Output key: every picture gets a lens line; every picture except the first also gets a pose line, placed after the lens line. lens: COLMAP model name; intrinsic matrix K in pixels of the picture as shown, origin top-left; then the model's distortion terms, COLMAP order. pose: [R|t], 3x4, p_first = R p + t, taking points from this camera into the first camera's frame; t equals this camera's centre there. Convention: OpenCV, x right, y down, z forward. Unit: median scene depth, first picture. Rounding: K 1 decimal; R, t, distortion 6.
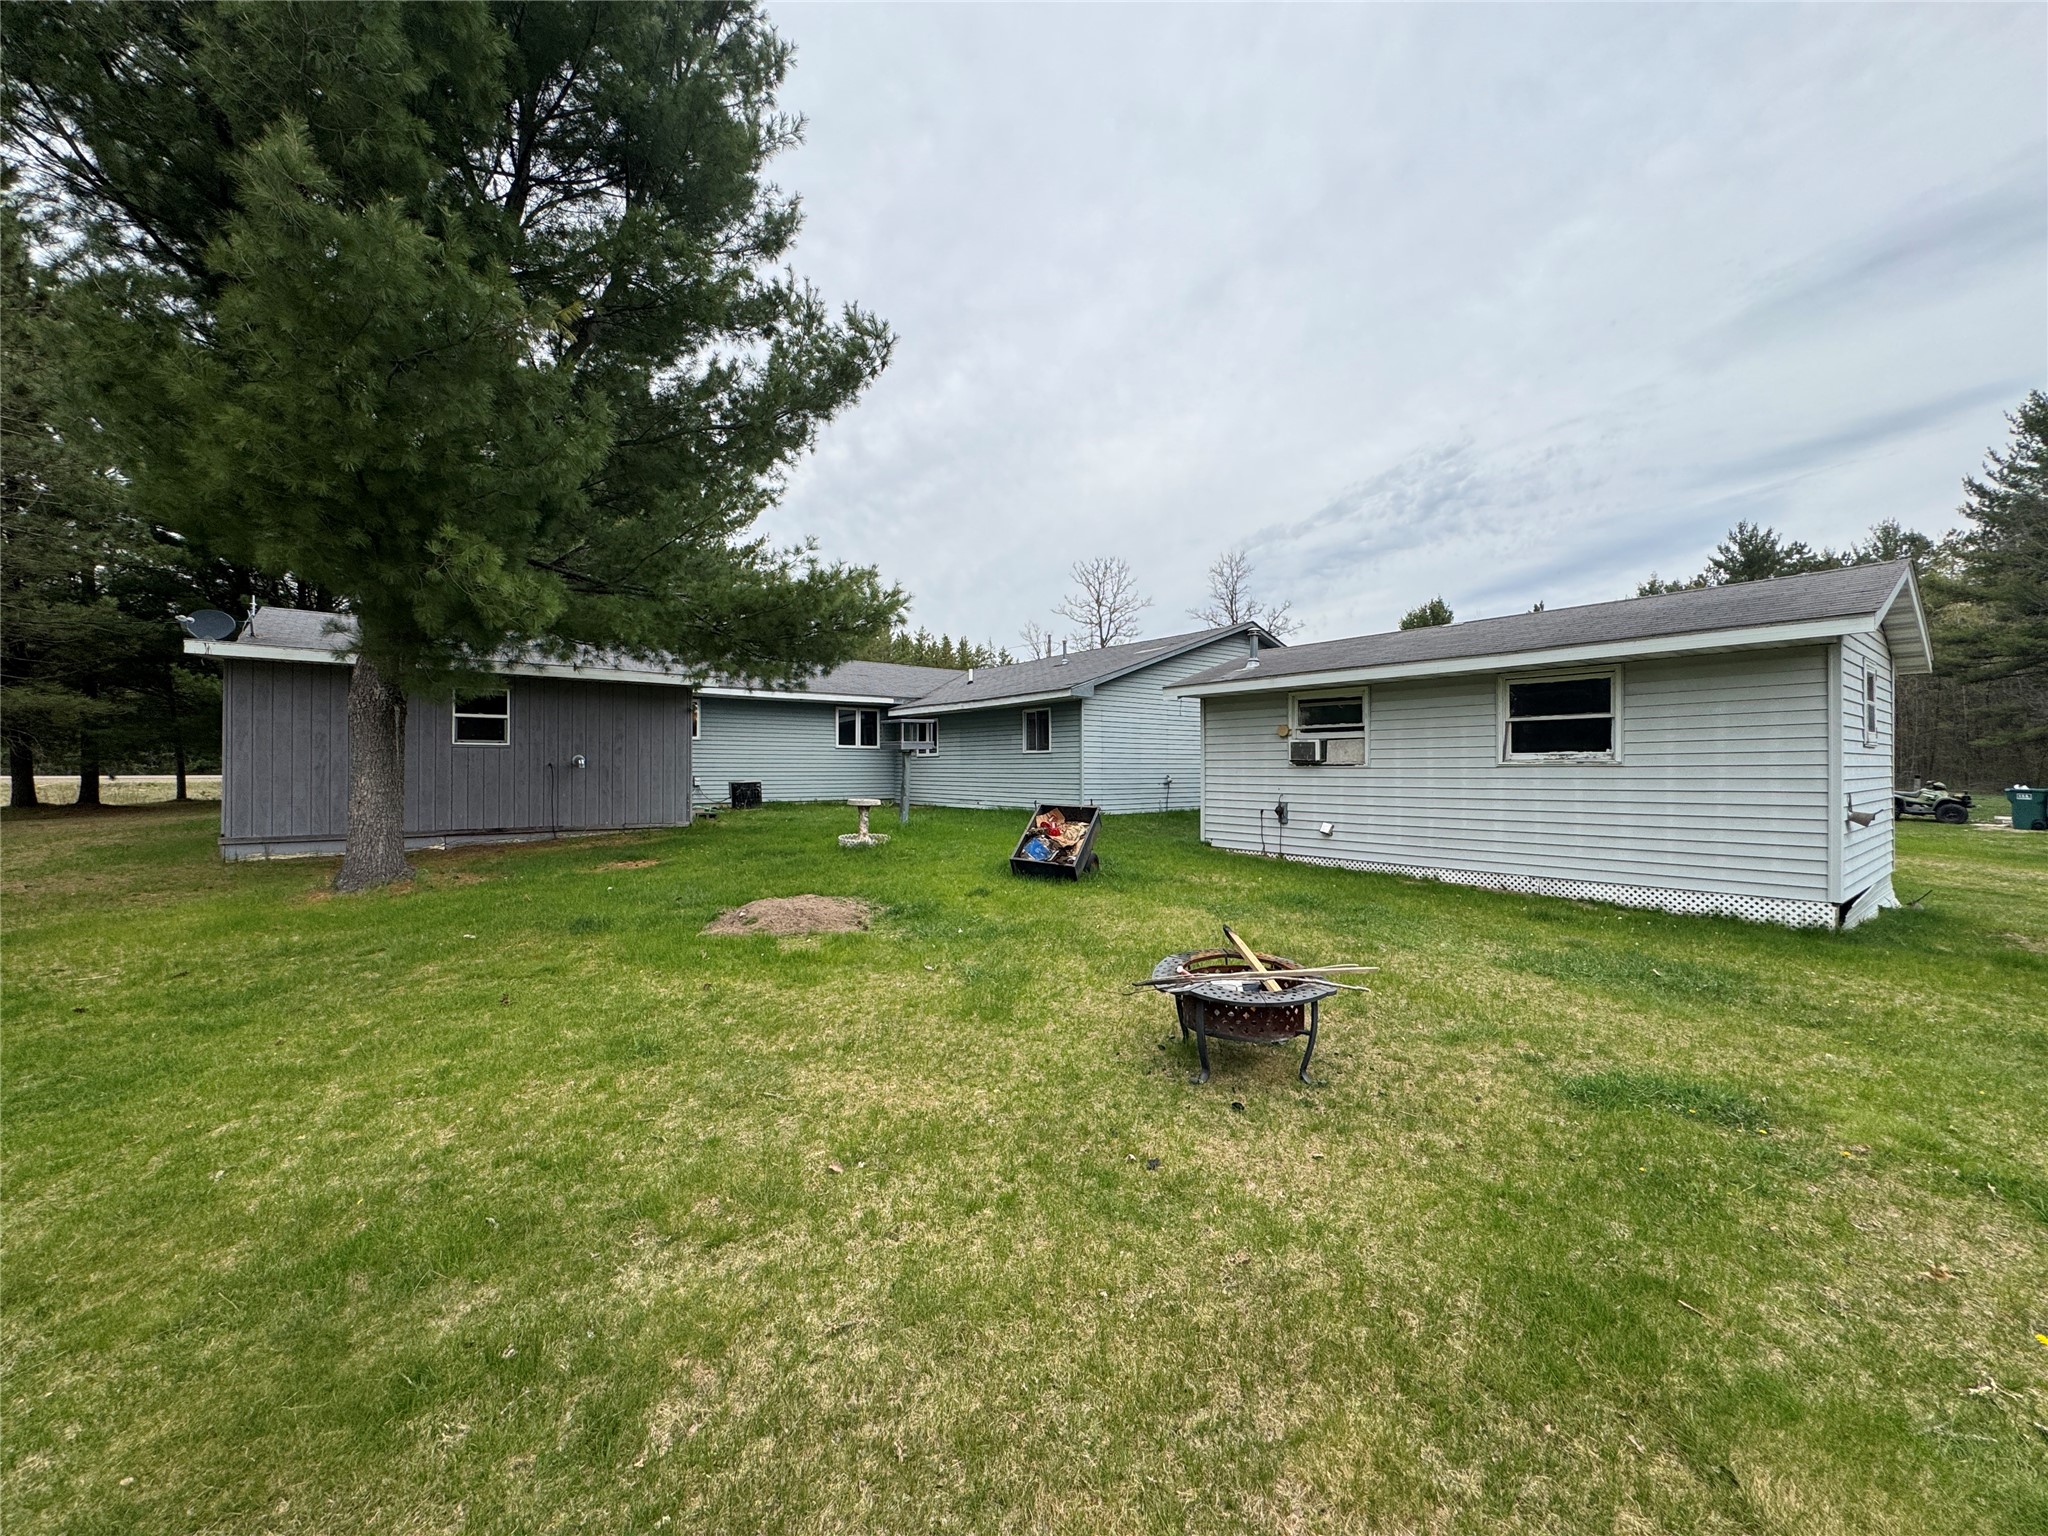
lens RADIAL K [[812.9, 0, 1023.9], [0, 812.9, 761.5], [0, 0, 1]] dist [-0.004305, 0.000710]
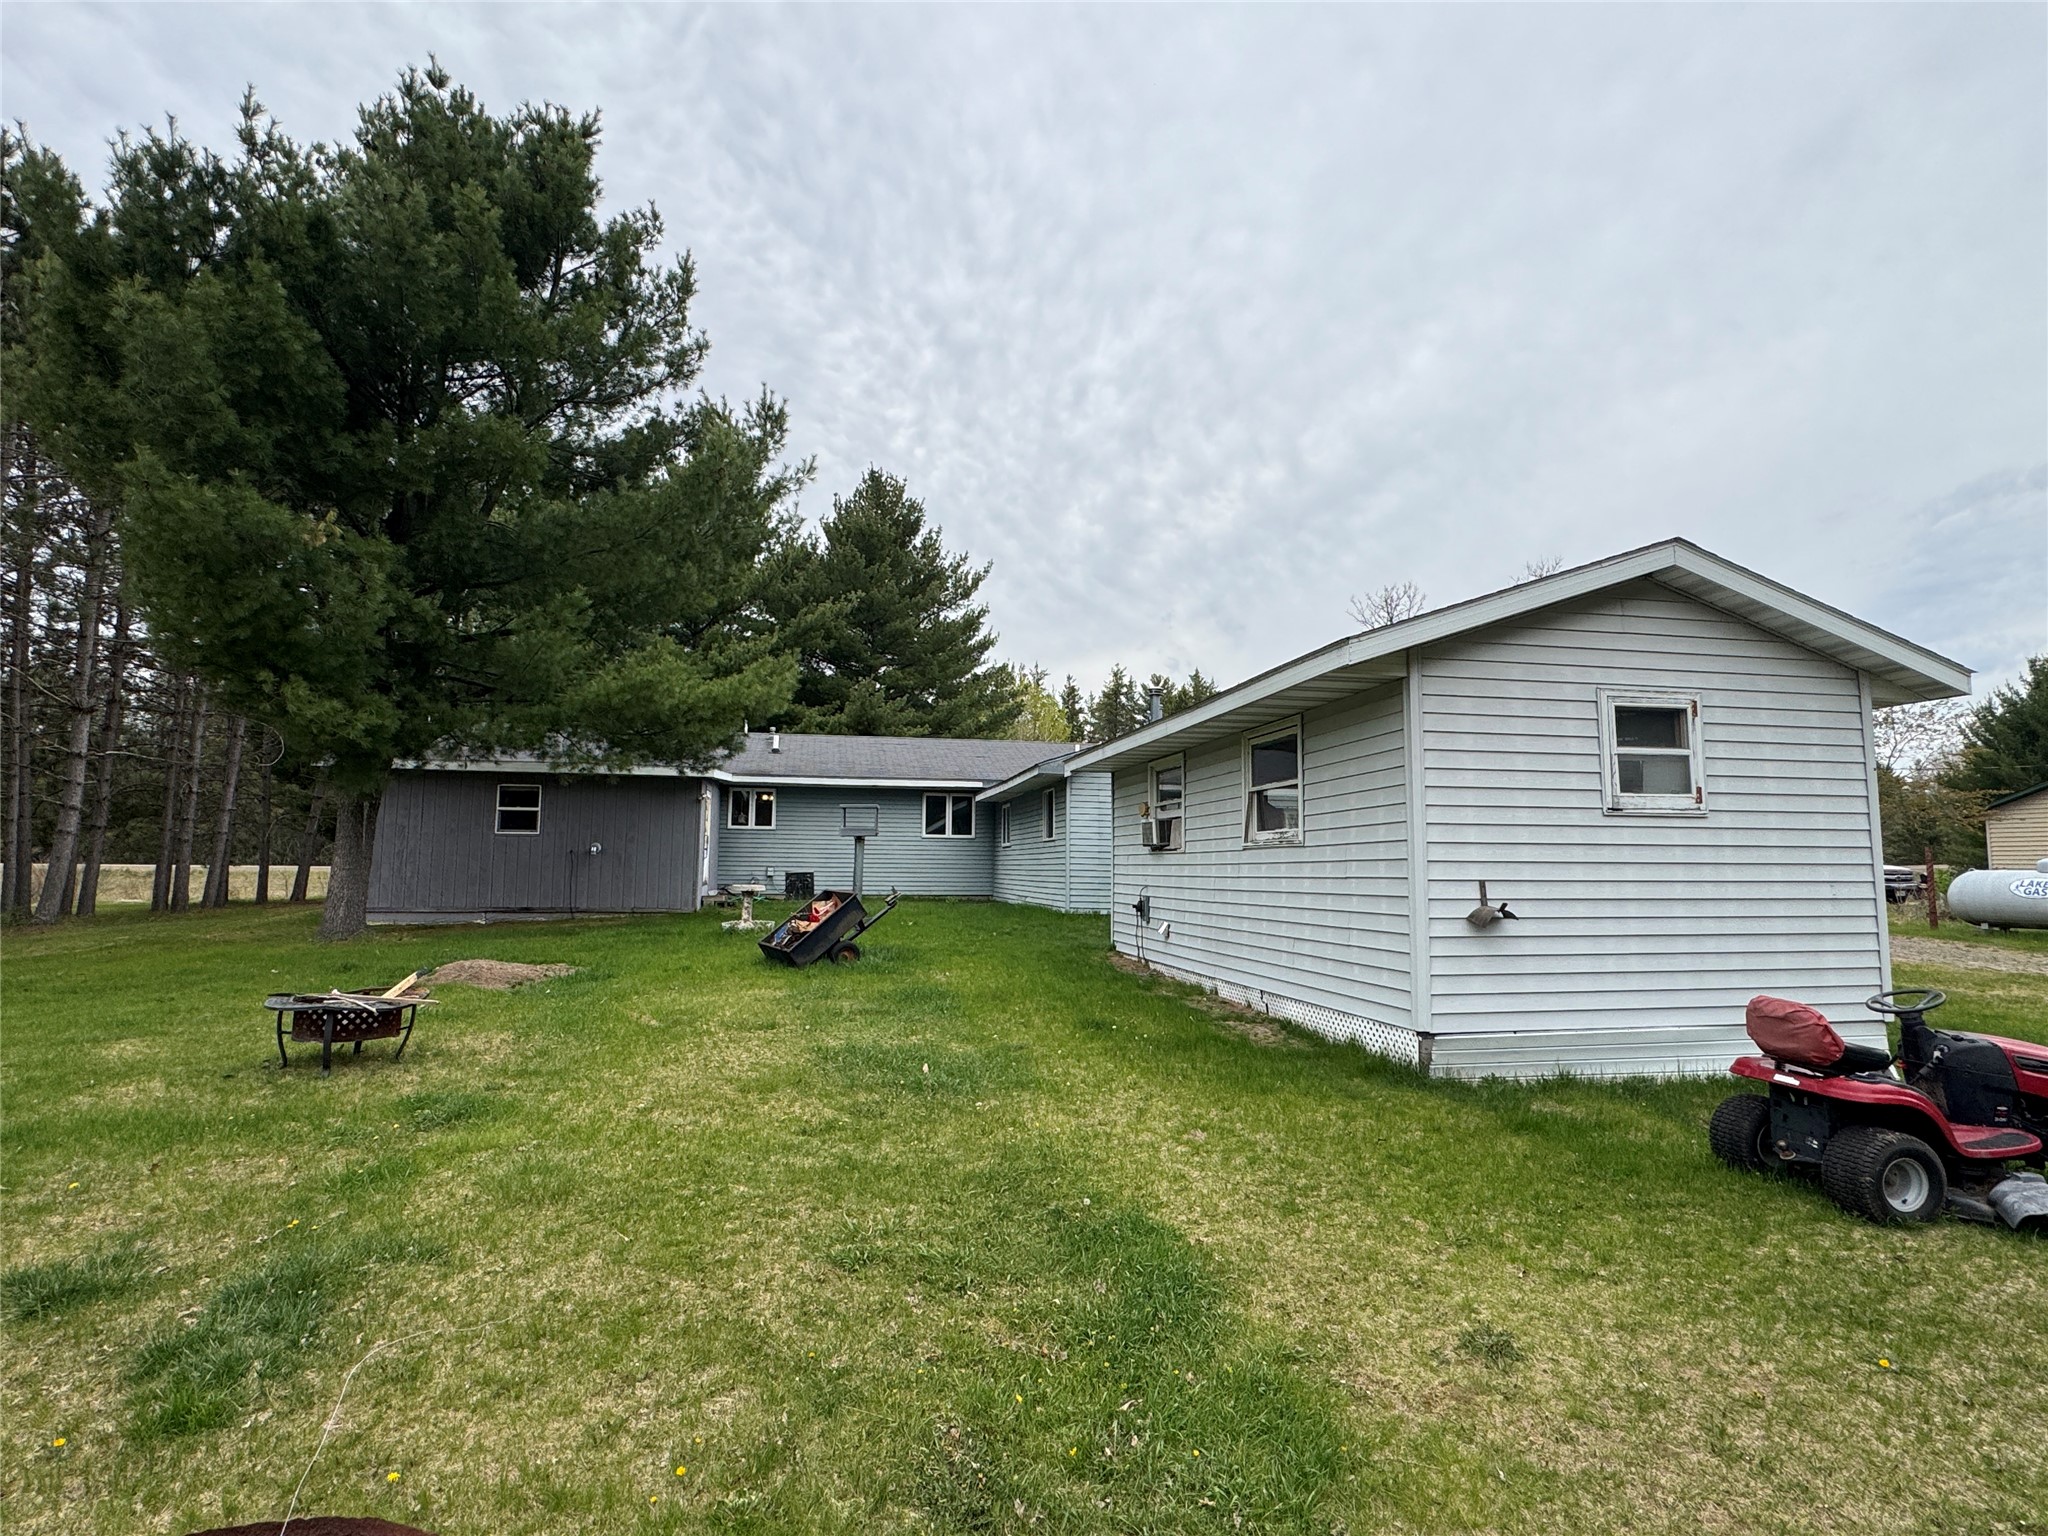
lens RADIAL K [[1043.7, 0, 1031.0], [0, 1043.7, 773.4], [0, 0, 1]] dist [-0.004787, -0.000954]
pose [[0.896330, -0.032985, -0.442159, 0.632083], [-0.004267, 0.996541, -0.082990, 0.013384], [0.443367, 0.076273, 0.893089, -0.005654]]
